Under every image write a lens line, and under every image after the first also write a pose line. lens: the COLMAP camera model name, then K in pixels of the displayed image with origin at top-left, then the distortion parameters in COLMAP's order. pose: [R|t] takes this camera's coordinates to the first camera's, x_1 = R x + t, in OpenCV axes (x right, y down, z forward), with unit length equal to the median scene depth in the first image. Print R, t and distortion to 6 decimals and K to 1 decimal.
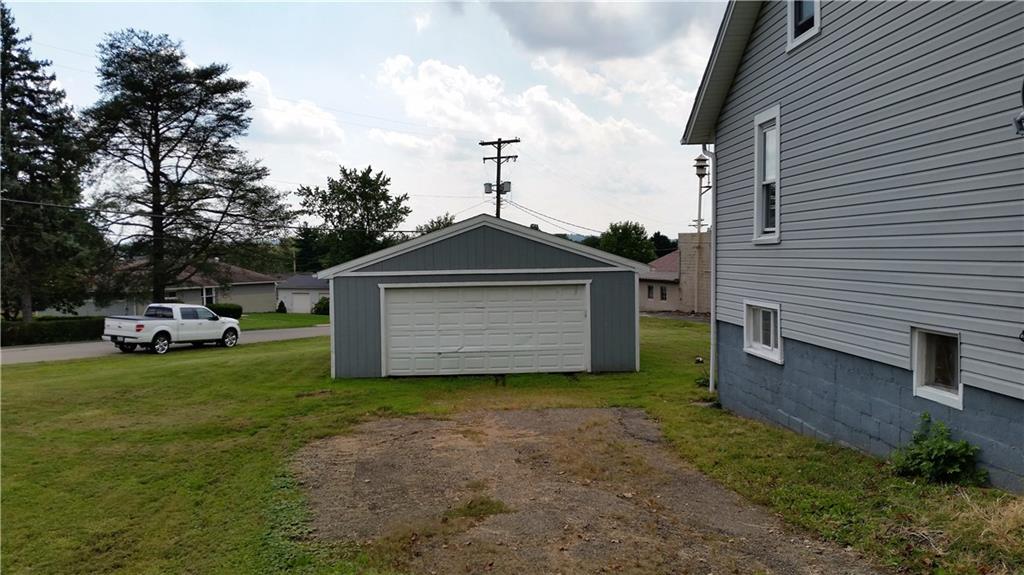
lens RADIAL K [[828.8, 0, 512.7], [0, 828.8, 291.2], [0, 0, 1]] dist [0.146747, -0.348481]
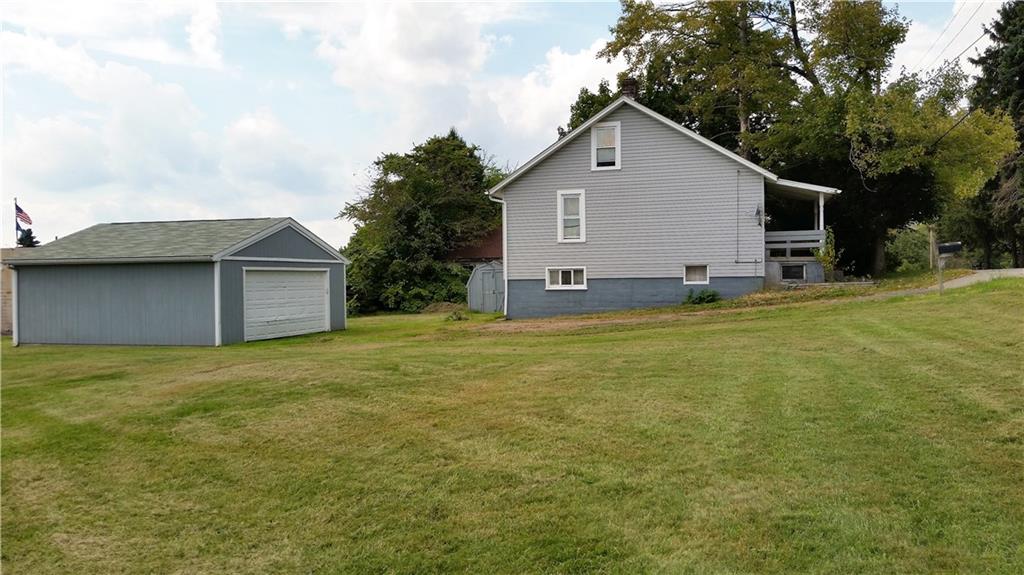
lens RADIAL K [[828.8, 0, 512.7], [0, 828.8, 291.2], [0, 0, 1]] dist [0.146747, -0.348481]
pose [[0.315018, -0.001342, 0.949085, -2.018219], [0.051095, 0.998573, -0.015547, 0.111928], [-0.947709, 0.053391, 0.314637, 0.385731]]
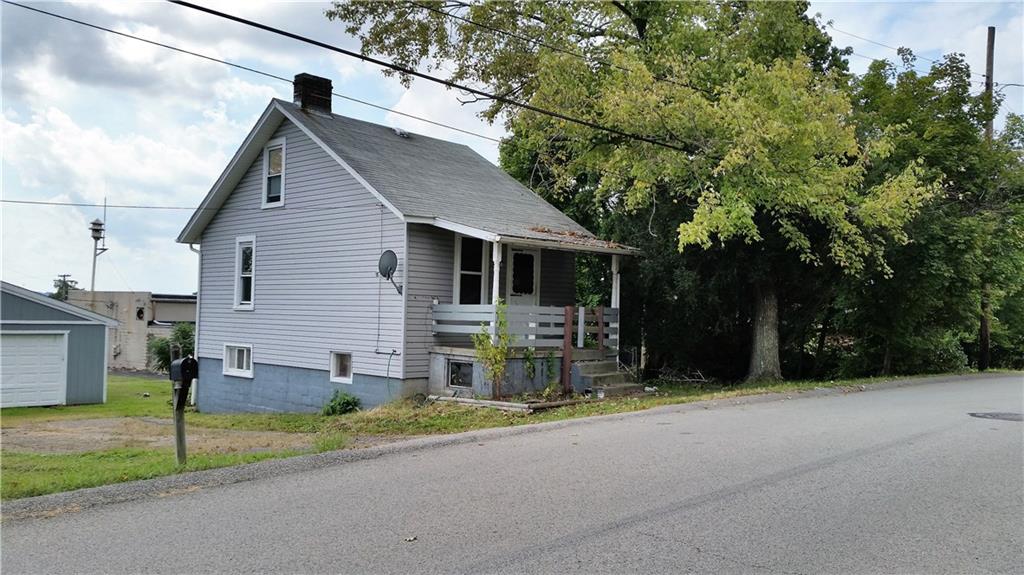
lens RADIAL K [[828.8, 0, 512.7], [0, 828.8, 291.2], [0, 0, 1]] dist [0.146747, -0.348481]
pose [[0.736929, 0.052820, 0.673903, -0.453775], [-0.004140, 0.997276, -0.073638, 0.029355], [-0.675957, 0.051476, 0.735141, -0.656007]]
